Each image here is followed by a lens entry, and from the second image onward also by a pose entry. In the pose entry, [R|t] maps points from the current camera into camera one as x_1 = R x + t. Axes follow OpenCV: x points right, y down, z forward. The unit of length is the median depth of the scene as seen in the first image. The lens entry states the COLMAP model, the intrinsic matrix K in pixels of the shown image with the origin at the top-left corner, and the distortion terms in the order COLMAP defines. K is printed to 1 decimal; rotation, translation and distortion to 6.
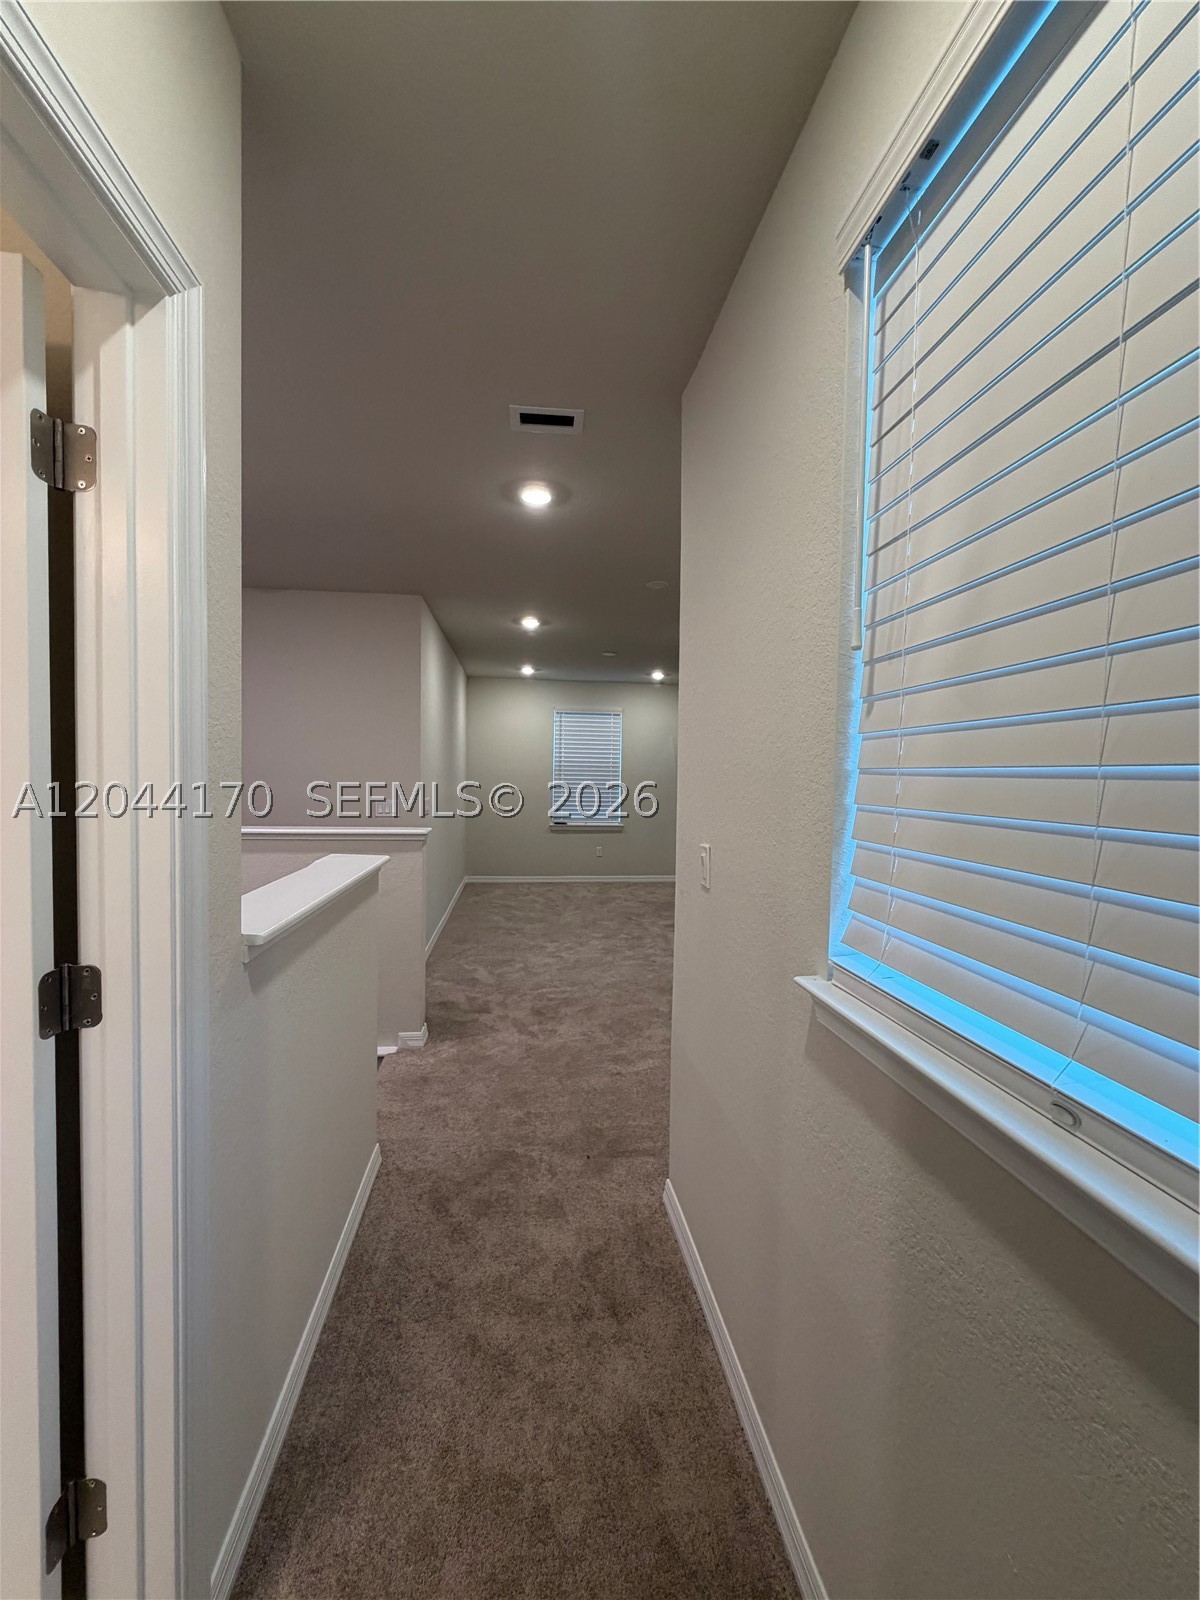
lens RADIAL K [[635.6, 0, 598.9], [0, 635.6, 808.0], [0, 0, 1]] dist [-0.000958, 0.000222]
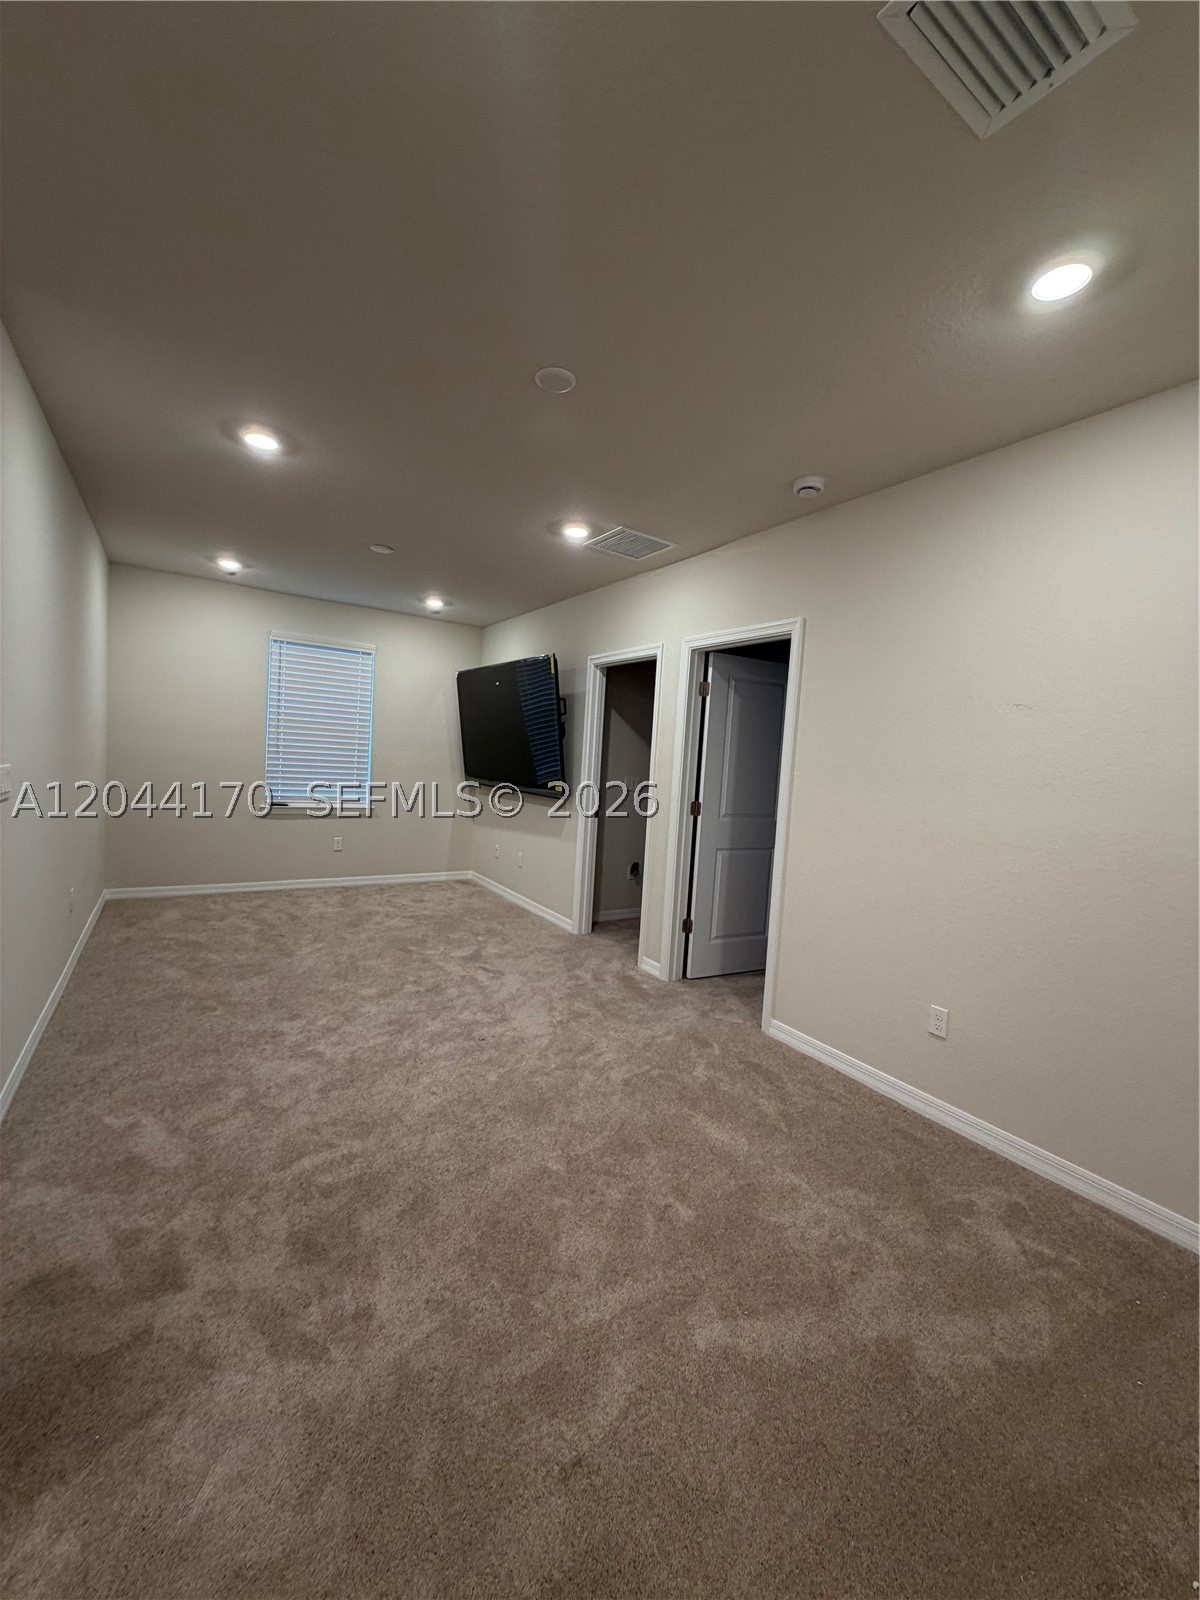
lens RADIAL K [[635.6, 0, 598.6], [0, 635.6, 797.7], [0, 0, 1]] dist [-0.000958, 0.000222]
pose [[0.897617, 0.008736, 0.440689, -0.093099], [-0.021881, 0.999454, 0.024757, -0.013549], [-0.440232, -0.031865, 0.897318, 0.423214]]
